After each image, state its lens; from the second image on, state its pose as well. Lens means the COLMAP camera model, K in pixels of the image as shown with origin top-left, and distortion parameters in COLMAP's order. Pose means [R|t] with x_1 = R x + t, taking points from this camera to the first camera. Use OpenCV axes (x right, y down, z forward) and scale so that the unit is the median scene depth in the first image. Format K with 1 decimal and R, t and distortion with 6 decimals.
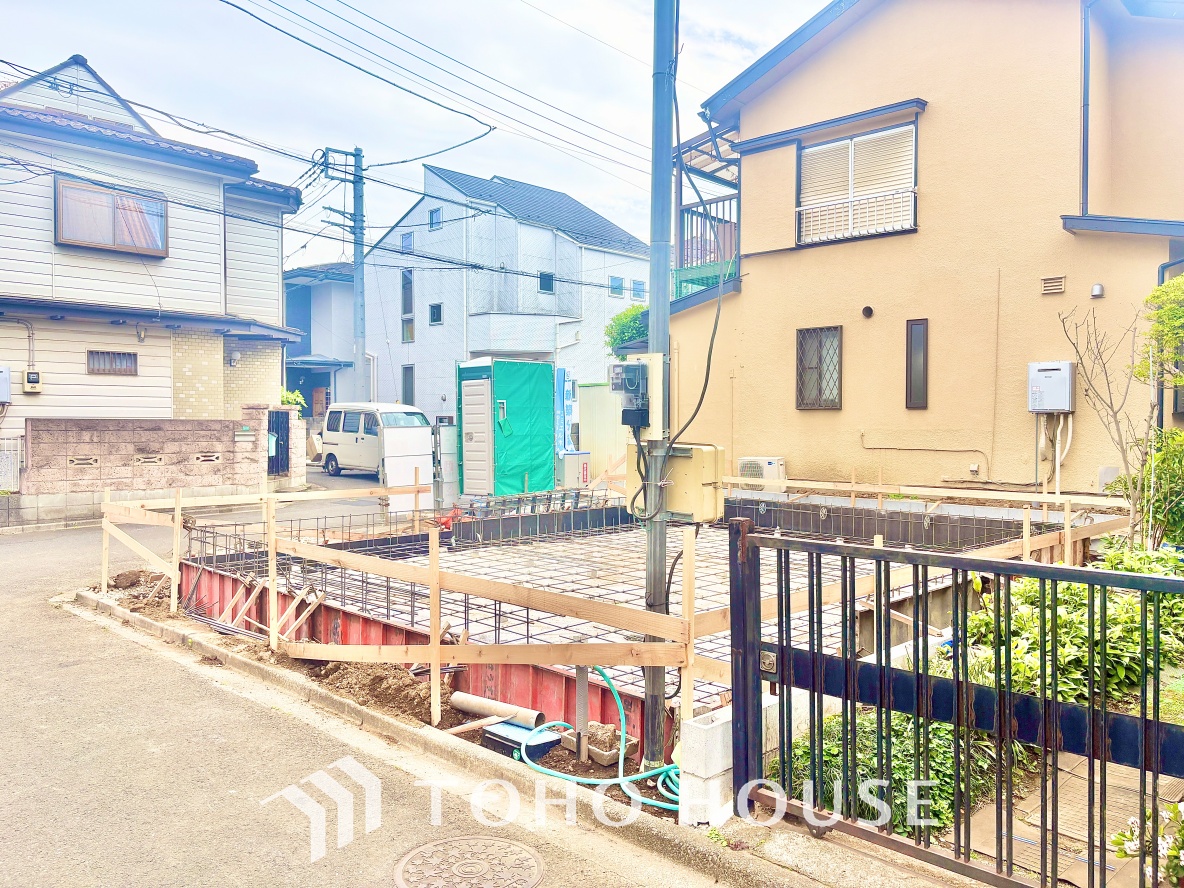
lens RADIAL K [[895.3, 0, 596.9], [0, 895.3, 441.1], [0, 0, 1]] dist [0.039154, -0.037992]
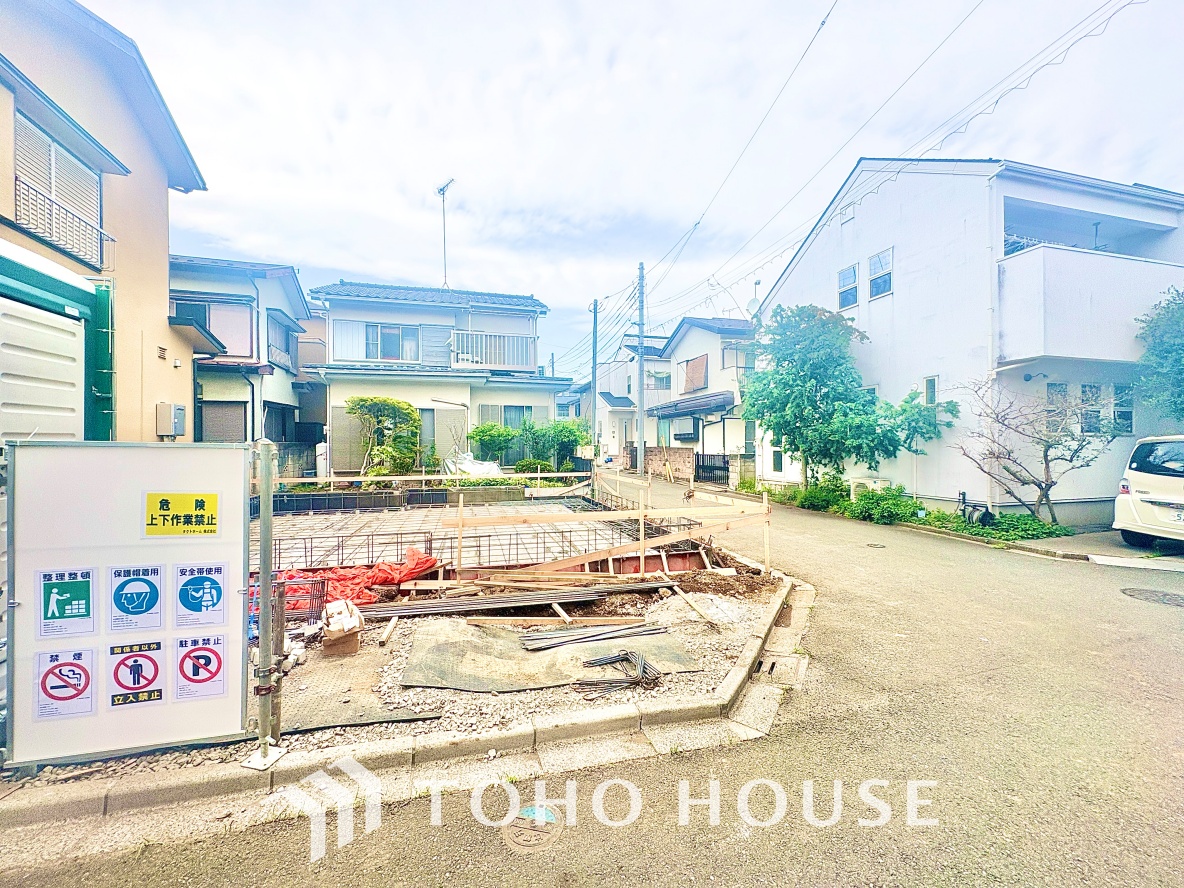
lens RADIAL K [[469.4, 0, 592.7], [0, 469.4, 446.9], [0, 0, 1]] dist [0.001147, -0.000689]
pose [[-0.874126, -0.000997, 0.485699, -0.408049], [0.010246, 0.999738, 0.020491, -0.016925], [-0.485592, 0.022888, -0.873886, 1.051948]]
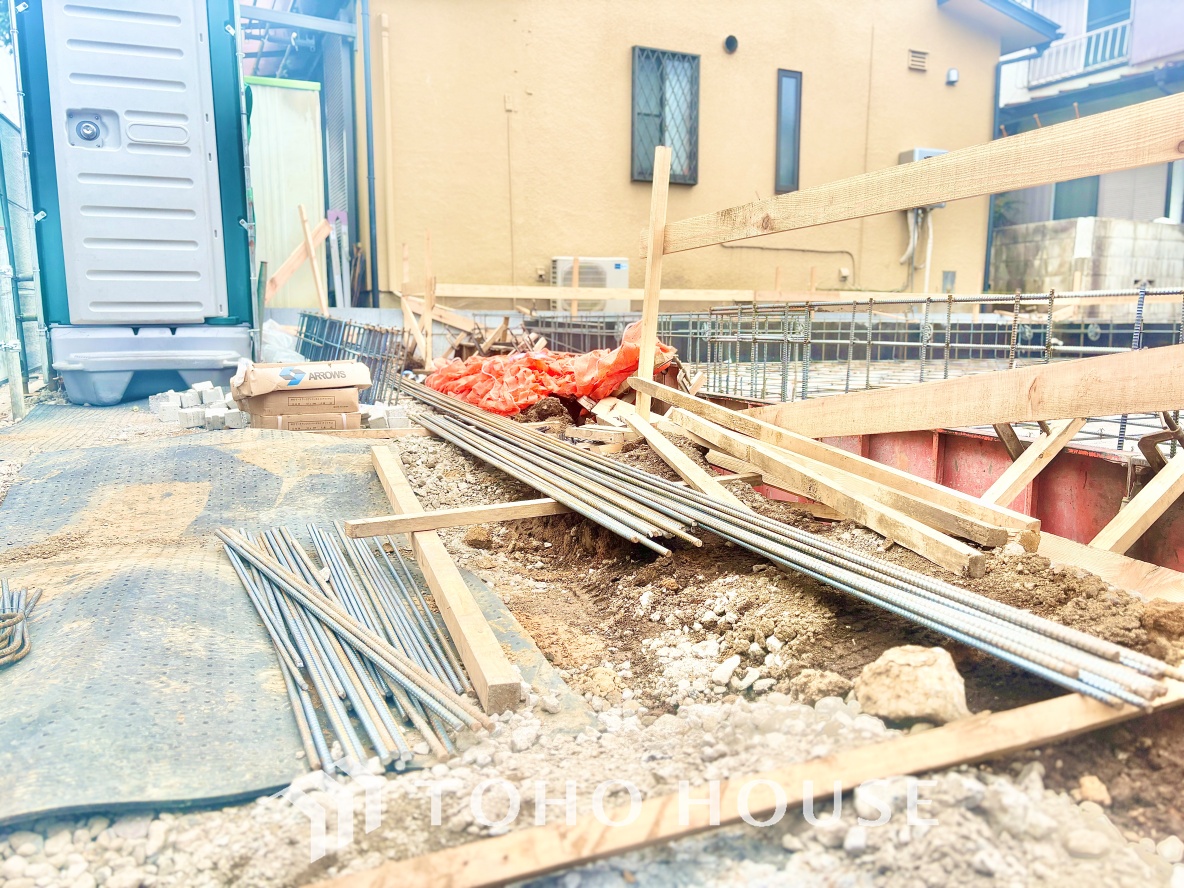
lens RADIAL K [[895.3, 0, 591.6], [0, 895.3, 447.3], [0, 0, 1]] dist [0.039154, -0.037992]
pose [[0.385287, -0.124653, 0.914339, -0.365944], [0.015641, 0.991574, 0.128591, 0.064669], [-0.922664, -0.035243, 0.383991, 0.736323]]
